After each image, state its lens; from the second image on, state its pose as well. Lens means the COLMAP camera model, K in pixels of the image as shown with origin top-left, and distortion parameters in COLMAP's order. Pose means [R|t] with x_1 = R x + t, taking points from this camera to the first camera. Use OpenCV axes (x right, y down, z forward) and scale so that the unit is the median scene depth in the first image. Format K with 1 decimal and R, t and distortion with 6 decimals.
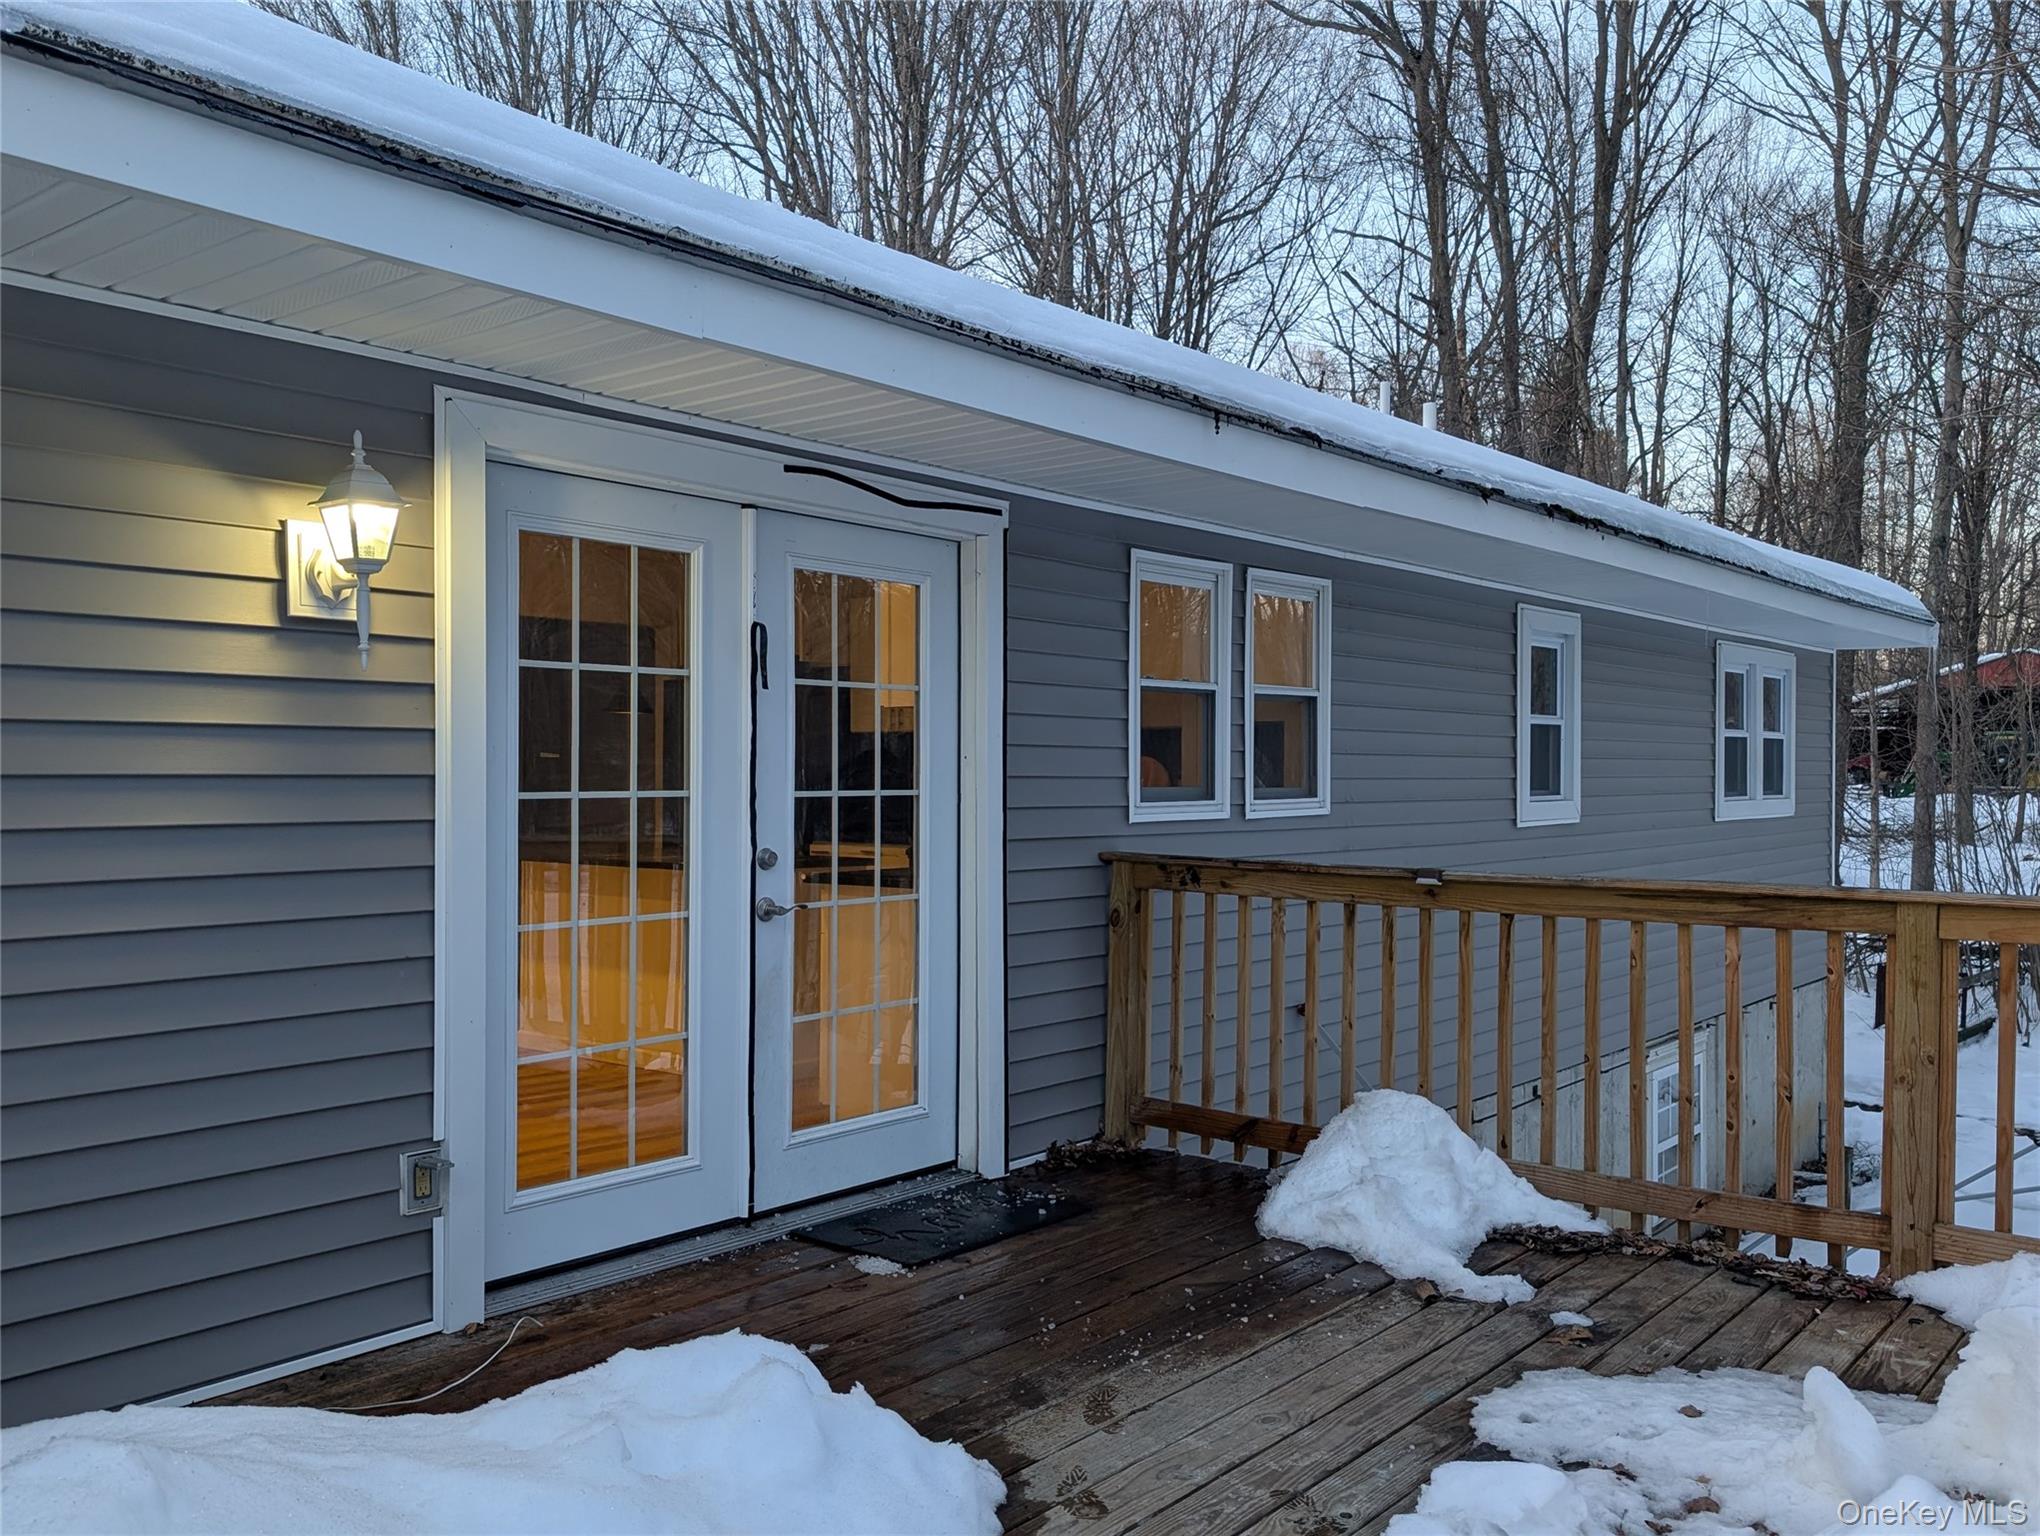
lens RADIAL K [[1757.4, 0, 1020.0], [0, 1757.4, 768.0], [0, 0, 1]] dist [0.012082, -0.016386]
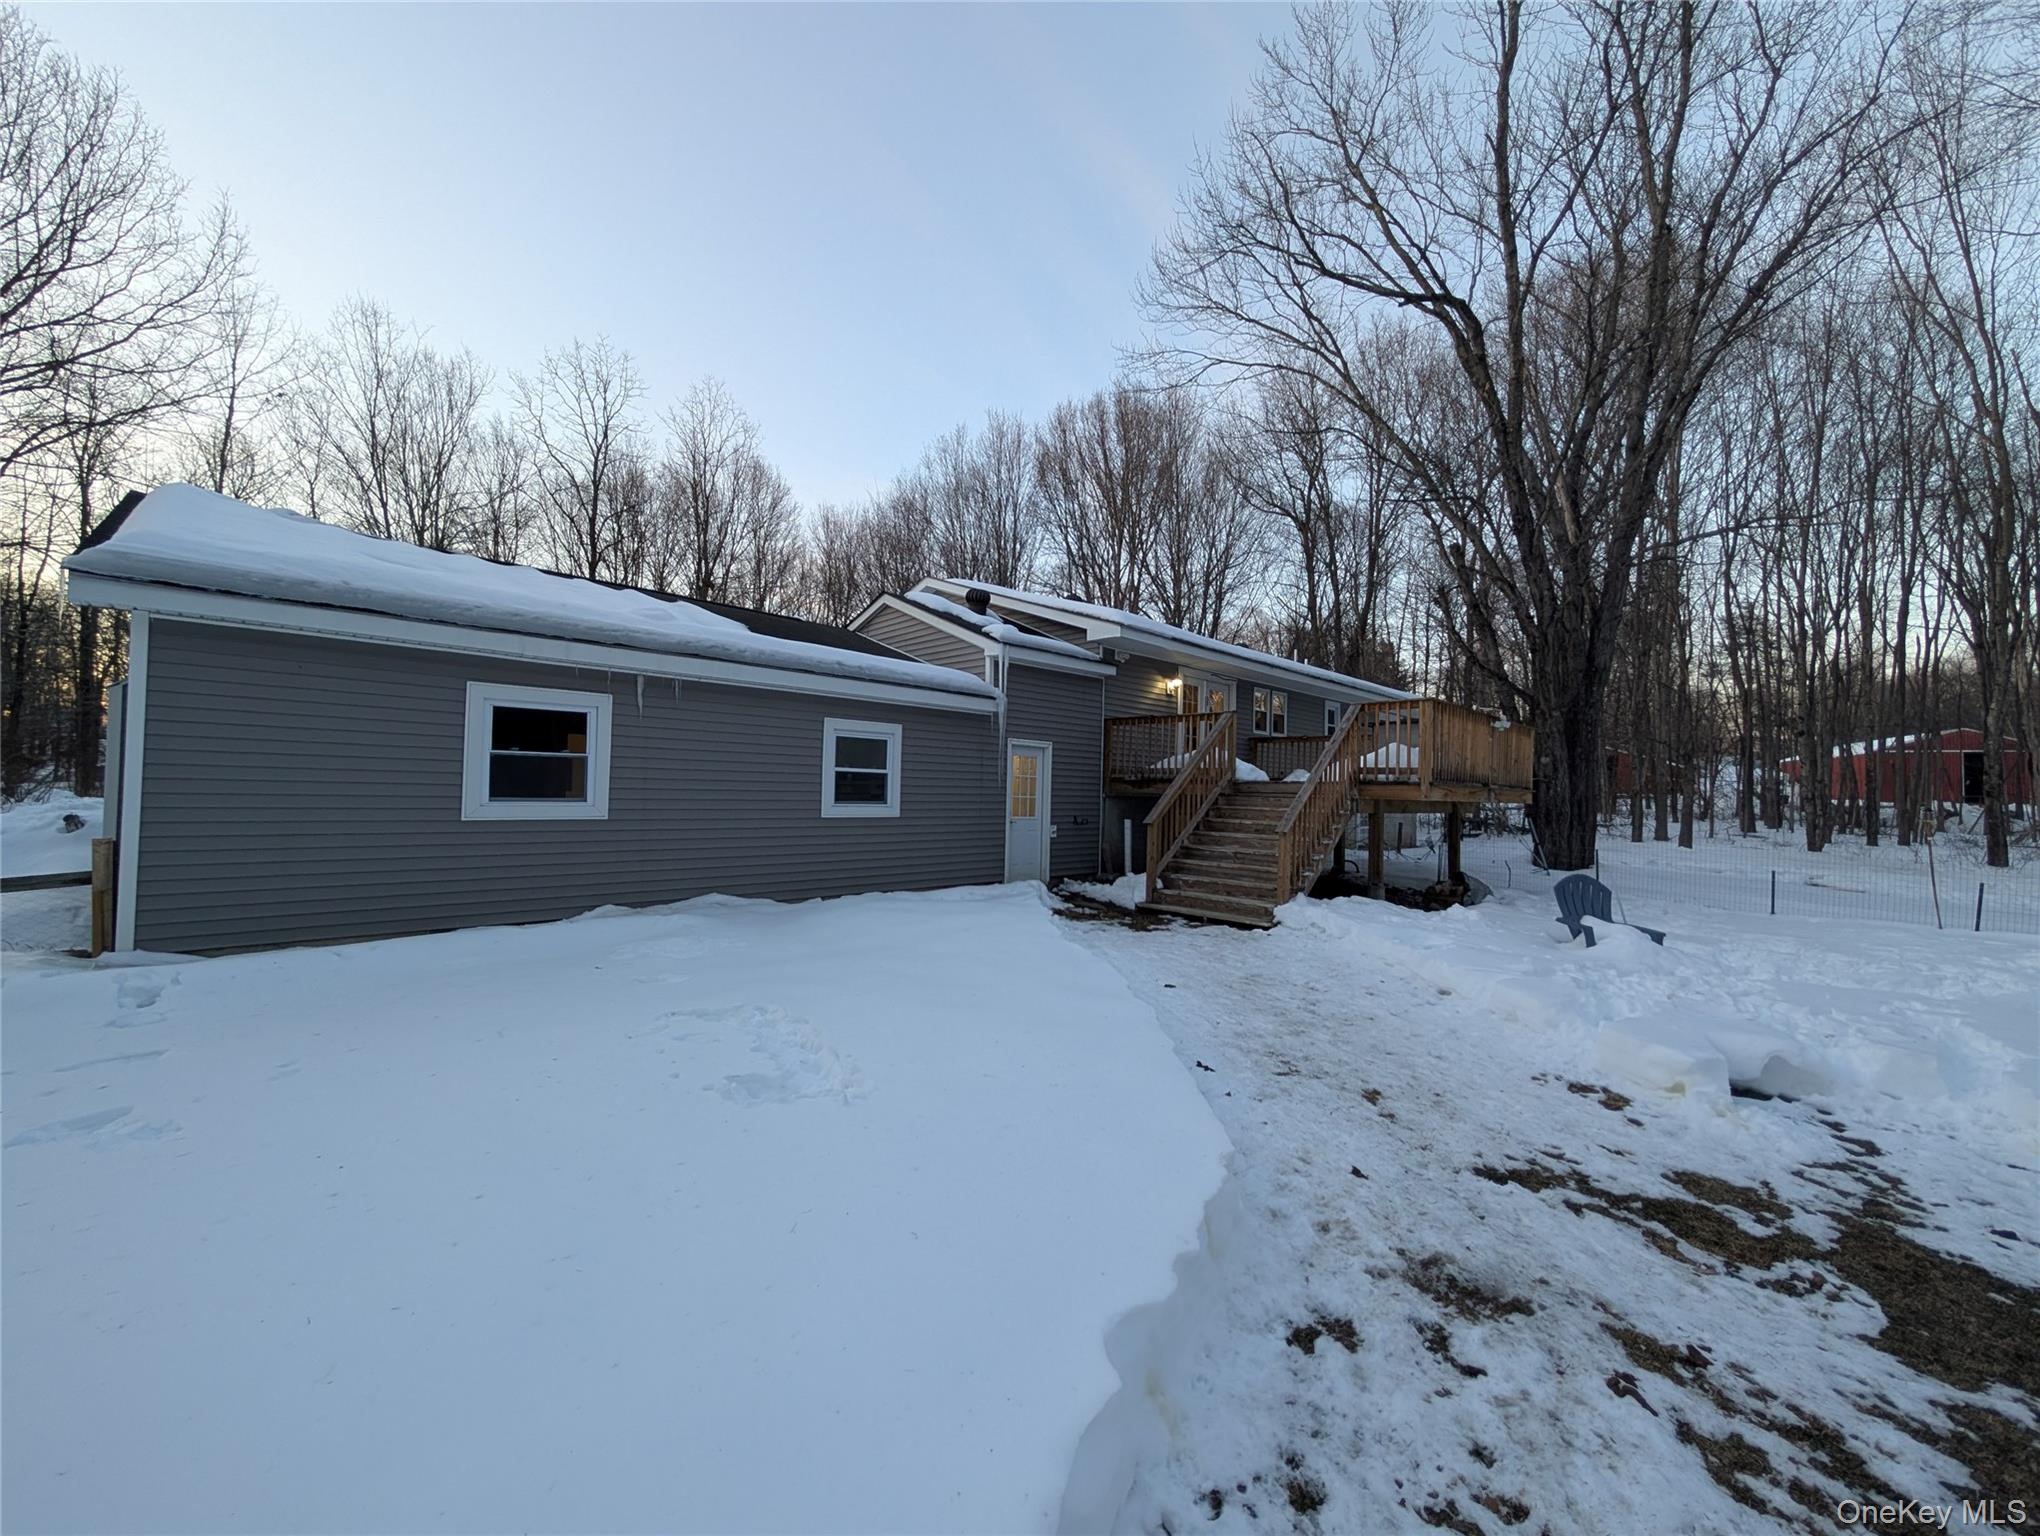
lens RADIAL K [[786.8, 0, 1020.0], [0, 786.8, 768.0], [0, 0, 1]] dist [-0.001854, -0.000231]
pose [[0.992677, 0.026706, -0.117812, -0.104232], [-0.029400, 0.999343, -0.021190, 0.058697], [0.117169, 0.024499, 0.992810, -0.445876]]
